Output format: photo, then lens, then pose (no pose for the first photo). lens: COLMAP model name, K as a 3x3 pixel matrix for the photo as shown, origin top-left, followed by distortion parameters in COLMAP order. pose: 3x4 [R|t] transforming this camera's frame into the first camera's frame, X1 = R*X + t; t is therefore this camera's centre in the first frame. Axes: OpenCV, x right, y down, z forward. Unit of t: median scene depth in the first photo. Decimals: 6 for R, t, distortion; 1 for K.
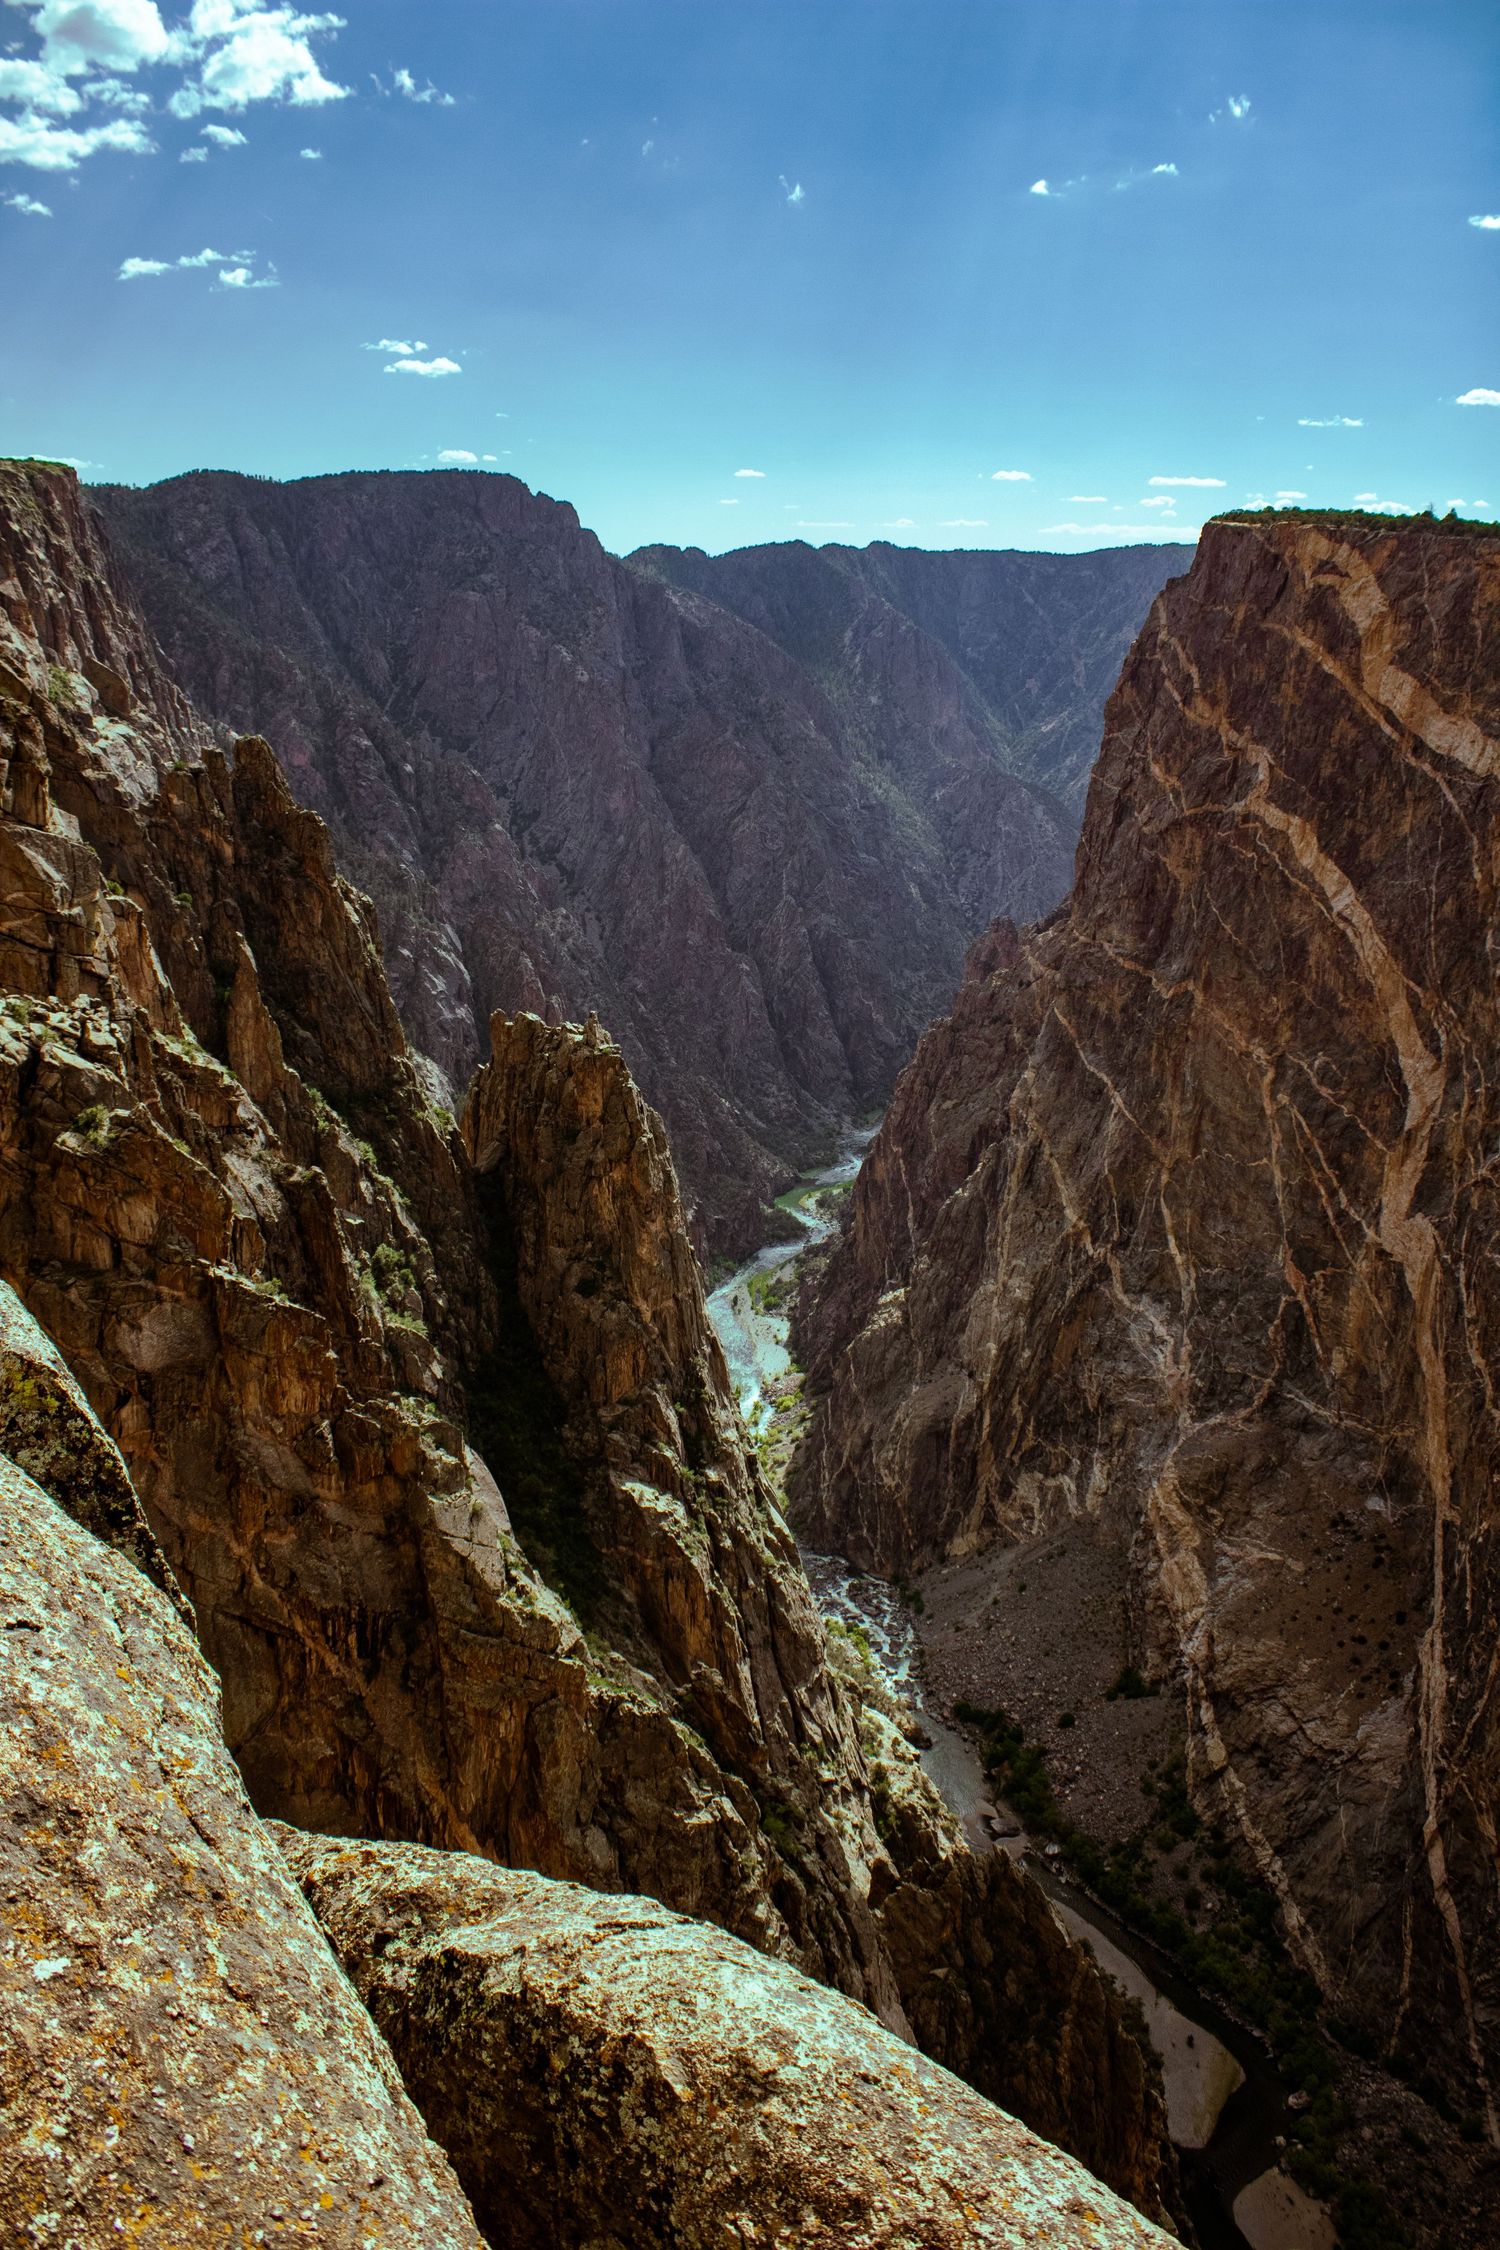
lens RADIAL K [[1836.1, 0, 739.5], [0, 1836.1, 1101.4], [0, 0, 1]] dist [-0.133718, 0.006512]
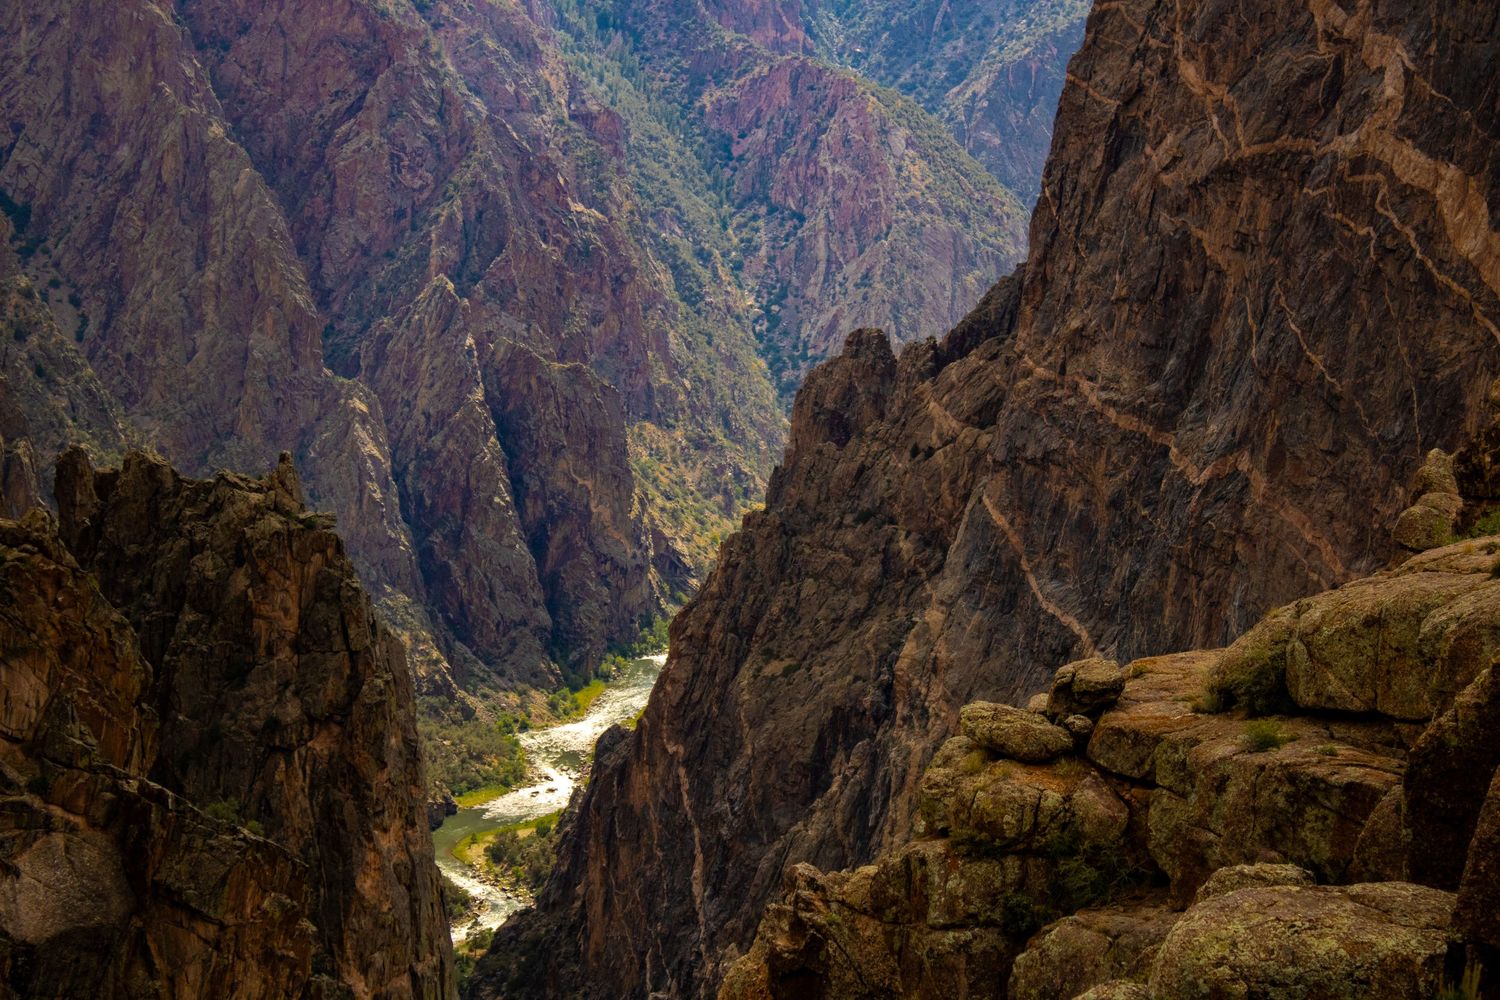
lens RADIAL K [[3520.2, 0, 750.0], [0, 3520.2, 500.0], [0, 0, 1]] dist [0.089197, -0.184512]
pose [[0.989923, 0.038760, 0.136201, -0.043297], [-0.031695, 0.998056, -0.053664, 0.009508], [-0.138016, 0.048806, 0.989227, -0.038997]]
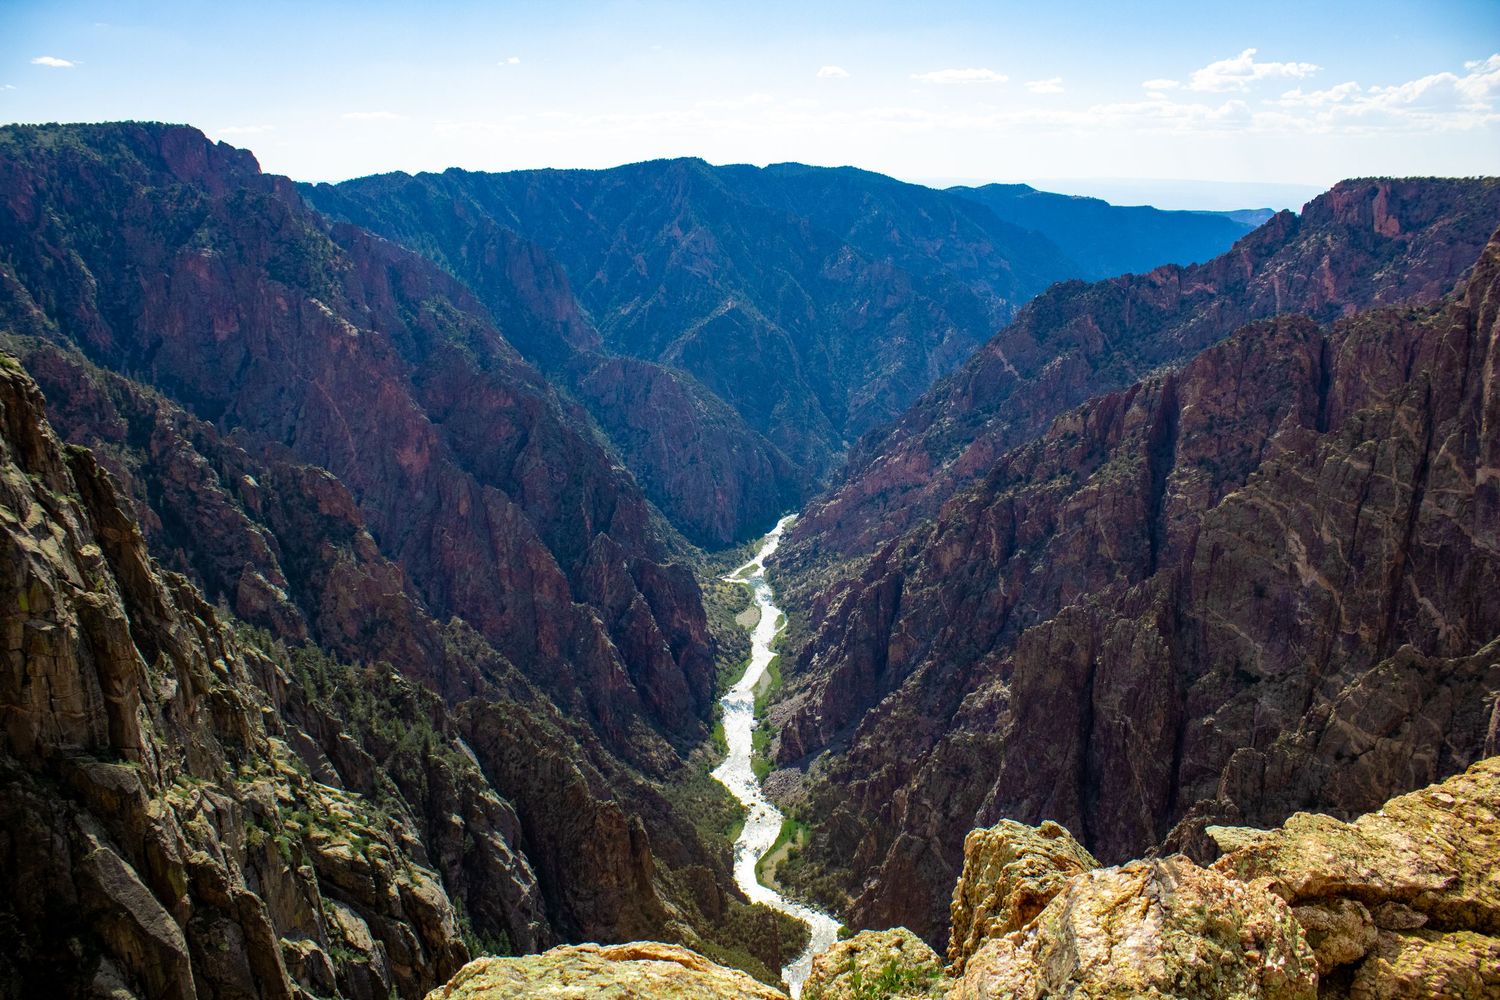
lens RADIAL K [[1224.1, 0, 750.0], [0, 1224.1, 500.0], [0, 0, 1]] dist [-0.133718, 0.006512]
pose [[0.910953, -0.133053, 0.390462, -0.323660], [0.139494, 0.990151, 0.011961, -0.255507], [-0.388208, 0.043571, 0.920541, 0.695651]]
